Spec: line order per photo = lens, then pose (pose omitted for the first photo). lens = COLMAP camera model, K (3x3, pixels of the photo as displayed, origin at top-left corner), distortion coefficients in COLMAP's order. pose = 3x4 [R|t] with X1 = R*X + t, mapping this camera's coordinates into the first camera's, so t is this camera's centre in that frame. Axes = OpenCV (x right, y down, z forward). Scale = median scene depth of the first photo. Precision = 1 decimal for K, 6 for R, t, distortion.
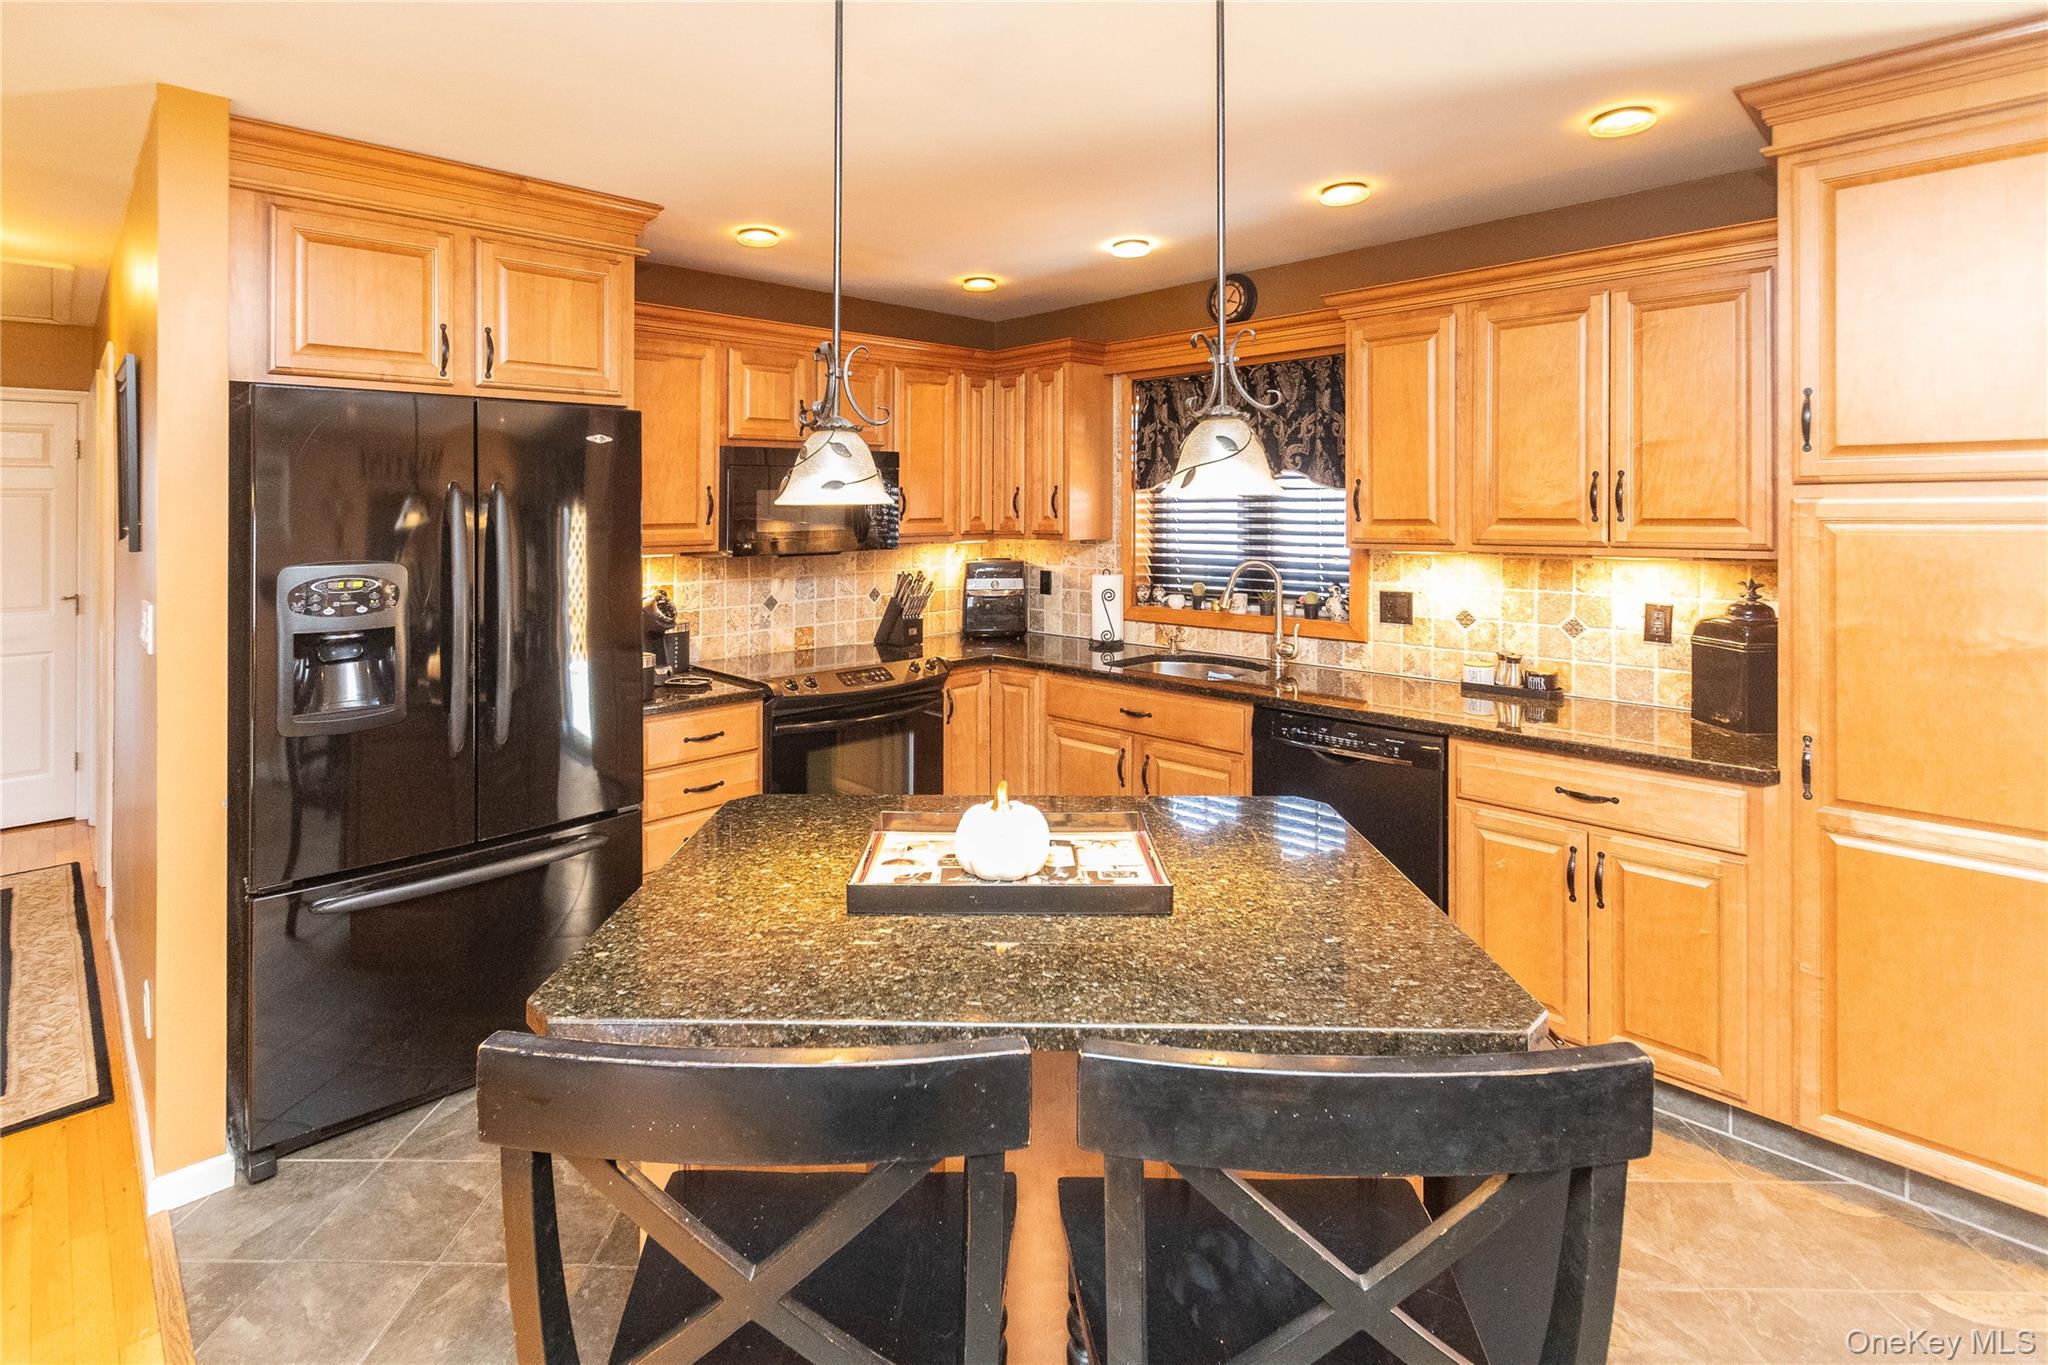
lens RADIAL K [[991.0, 0, 982.9], [0, 991.0, 509.5], [0, 0, 1]] dist [0.001590, 0.000612]
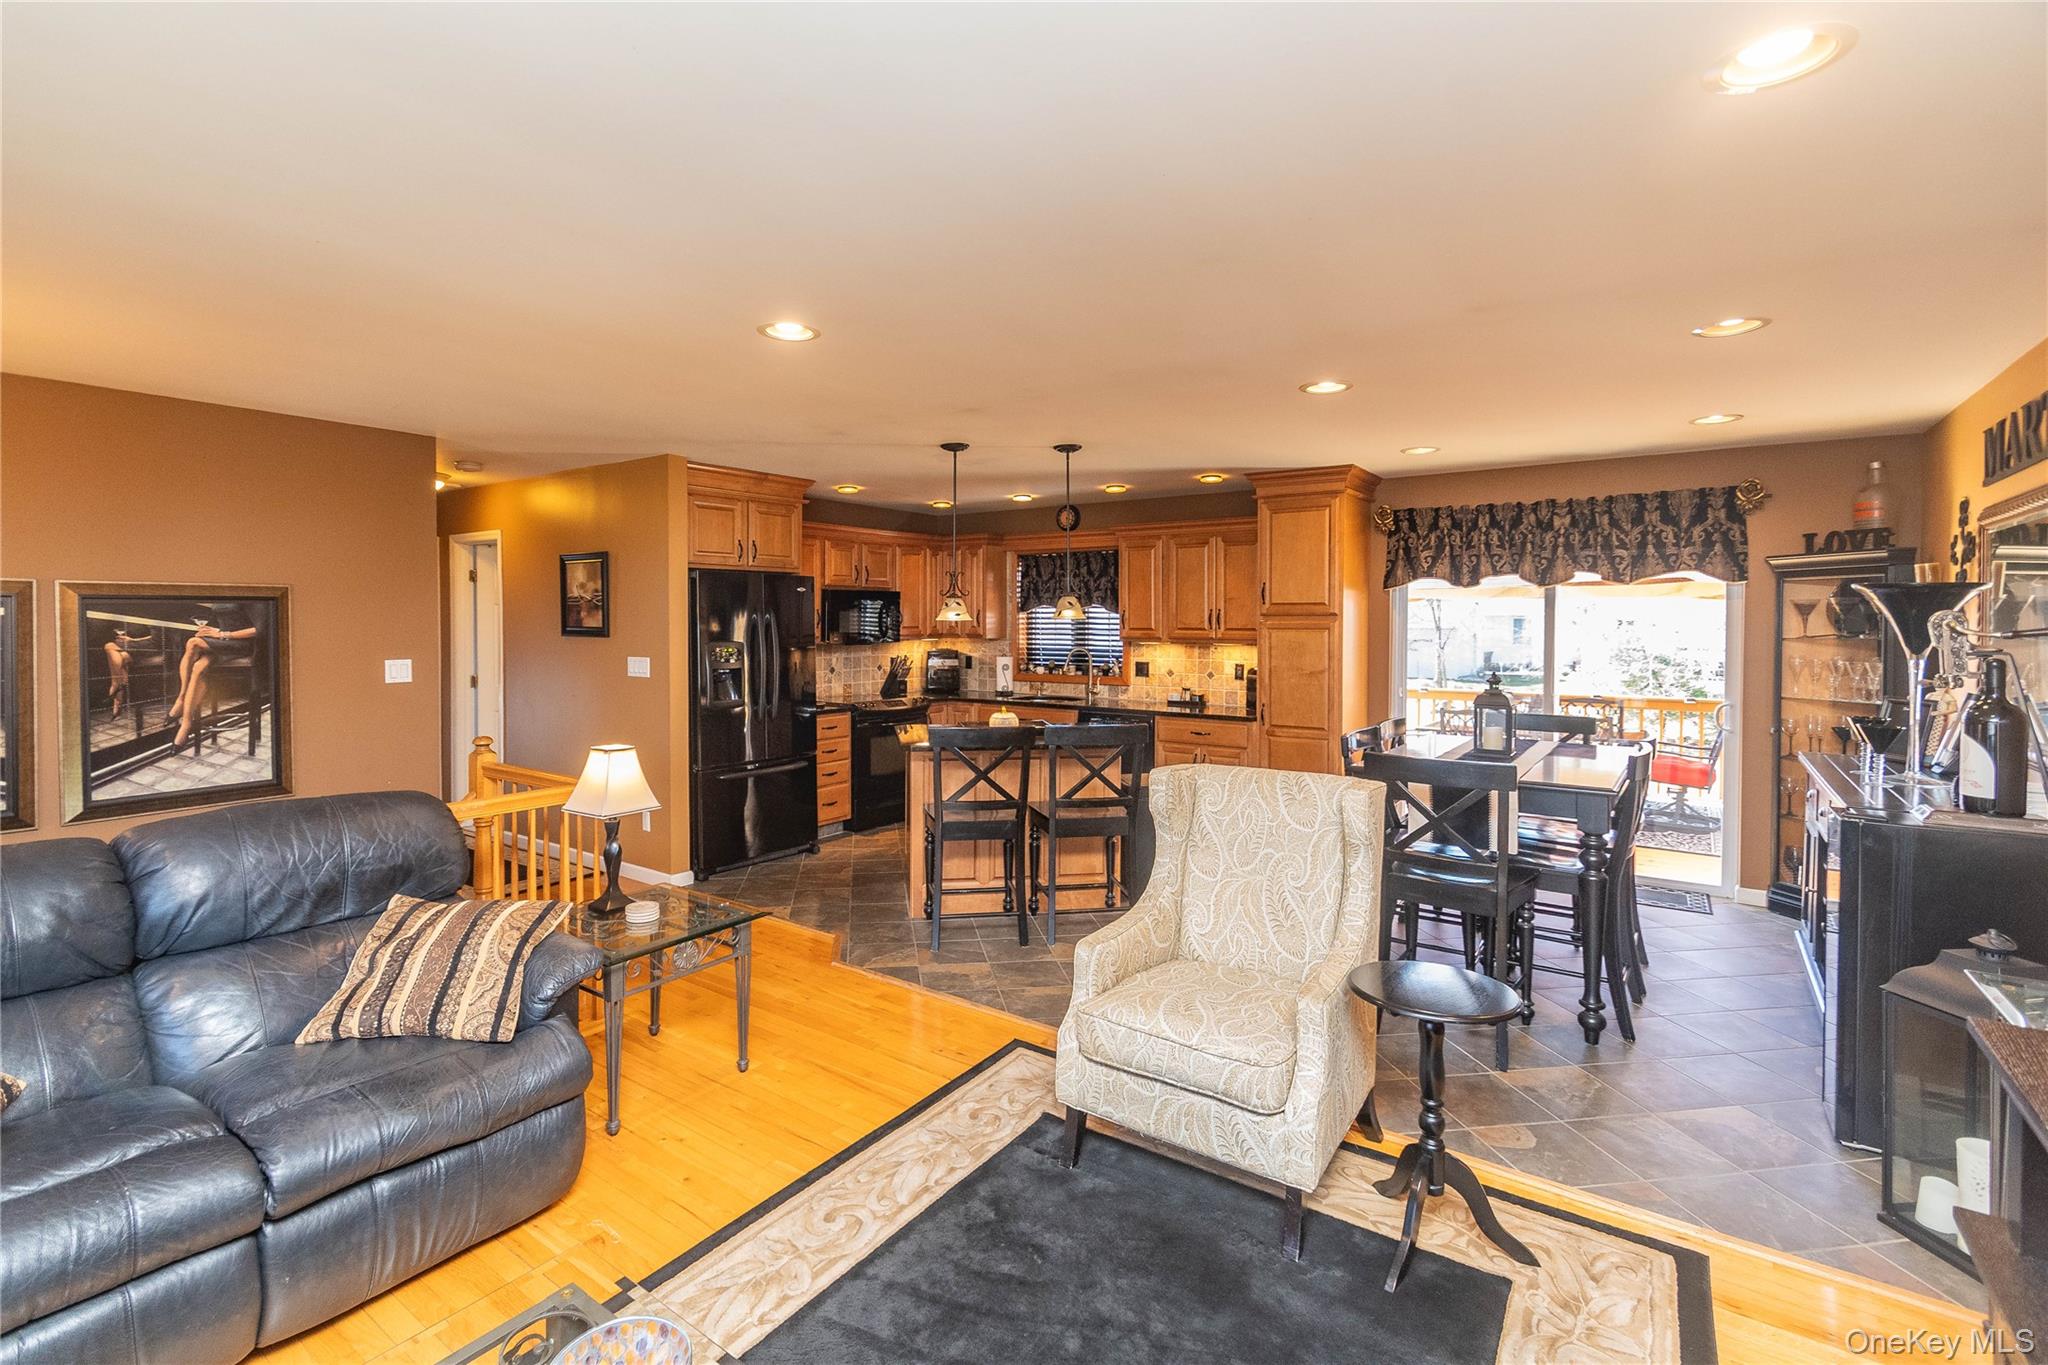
lens RADIAL K [[943.9, 0, 1003.7], [0, 943.9, 630.5], [0, 0, 1]] dist [0.013563, -0.000233]
pose [[0.984062, 0.006364, 0.177713, -0.244163], [-0.008002, 0.999932, 0.008504, -0.000195], [-0.177647, -0.009791, 0.984046, -0.961868]]
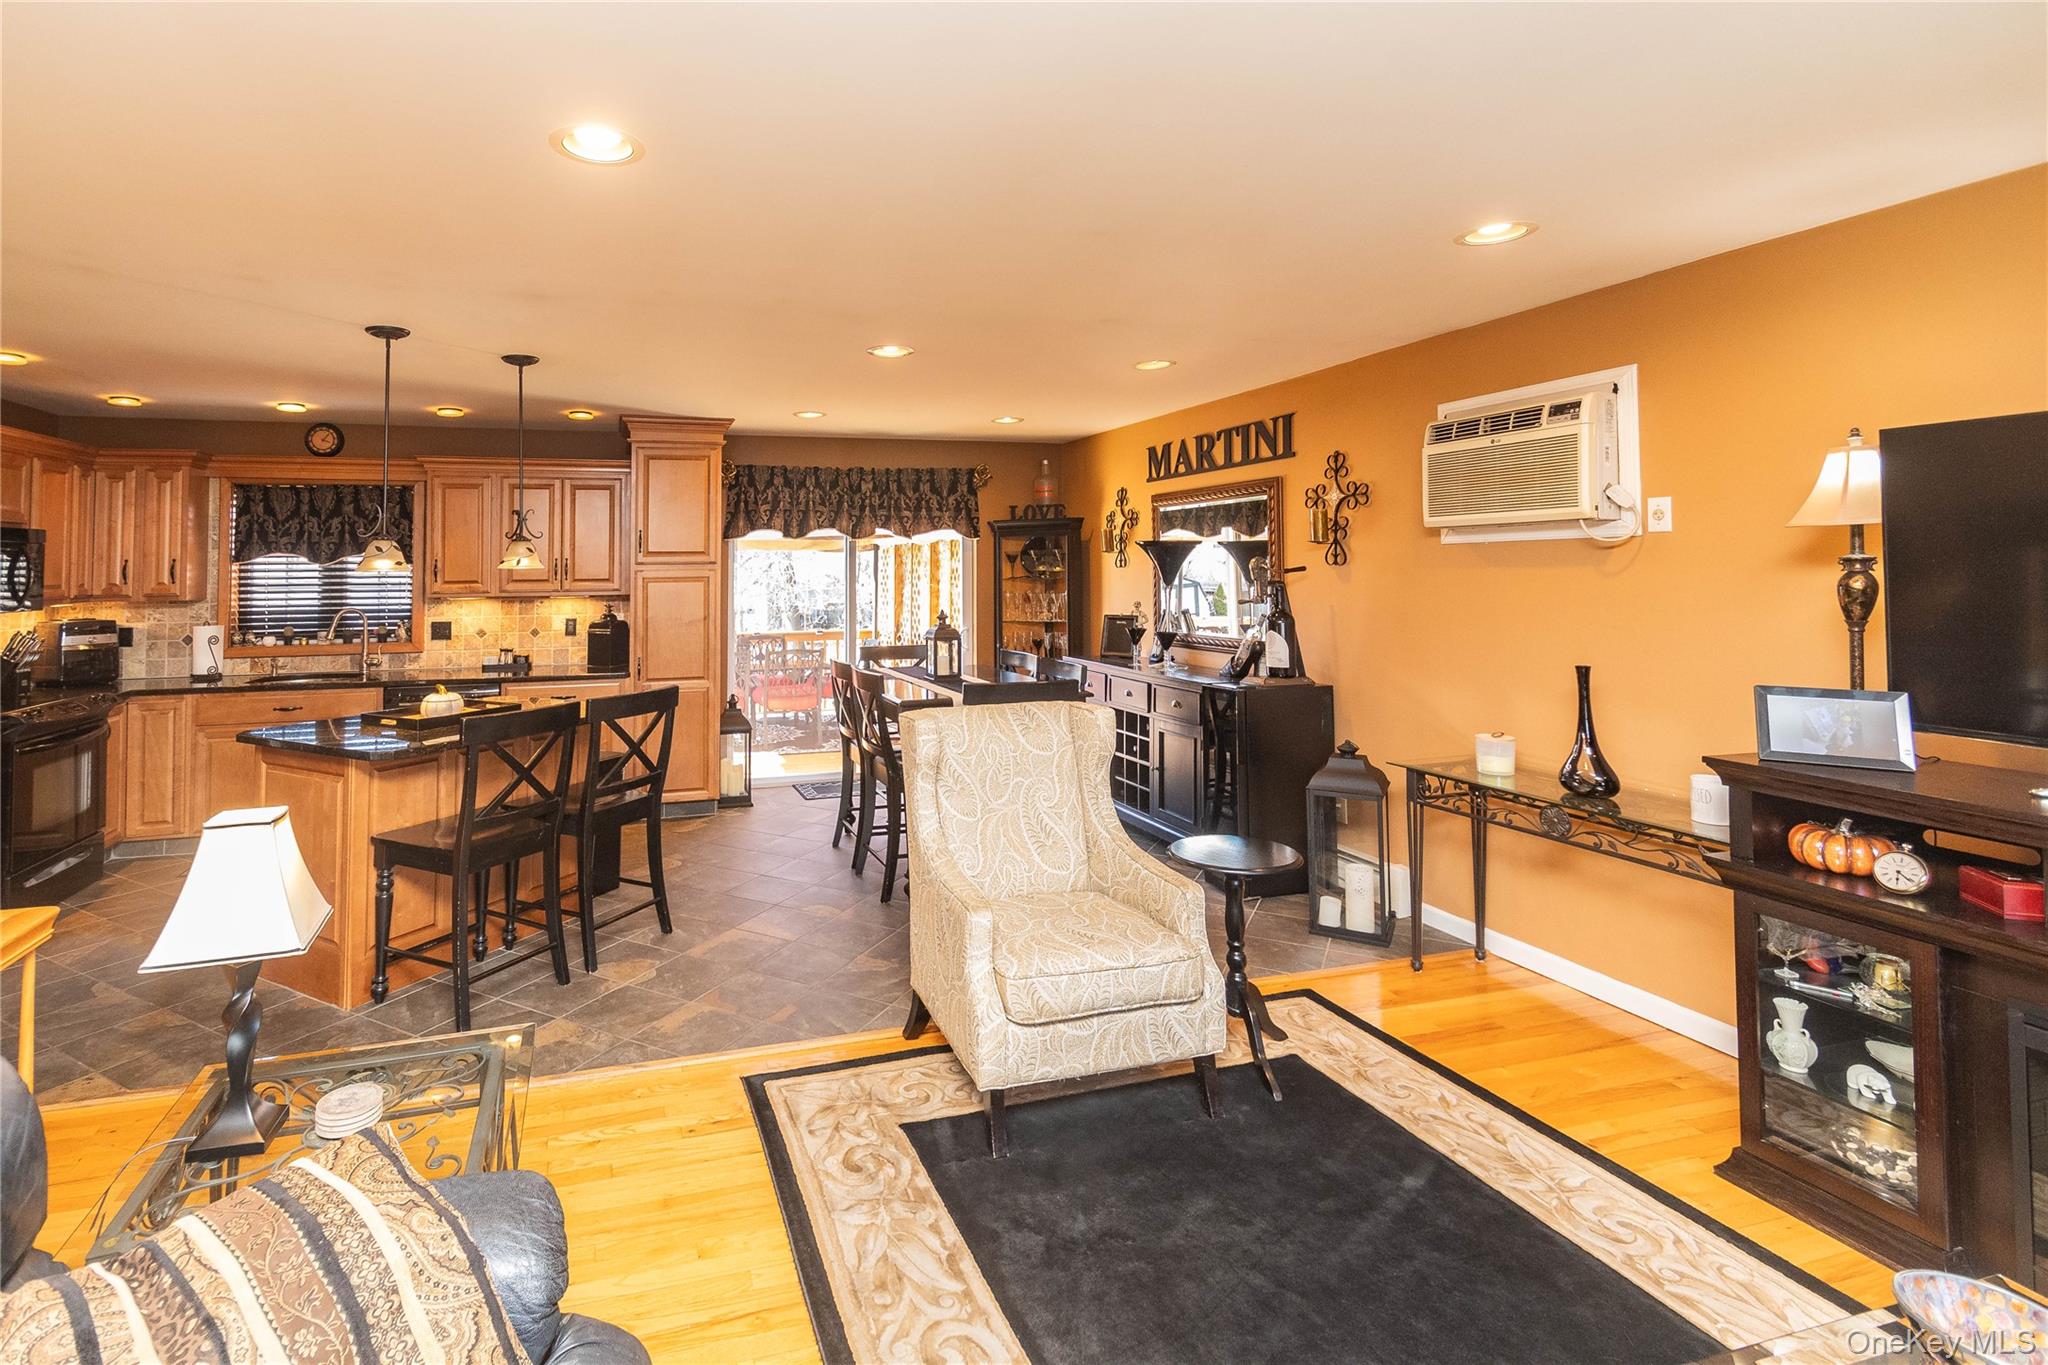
lens RADIAL K [[957.7, 0, 877.9], [0, 957.7, 532.1], [0, 0, 1]] dist [0.003767, 0.000292]
pose [[0.478308, 0.037576, 0.877388, -0.721967], [0.006121, 0.998917, -0.046118, 0.005800], [-0.878171, 0.027429, 0.477560, -0.515980]]
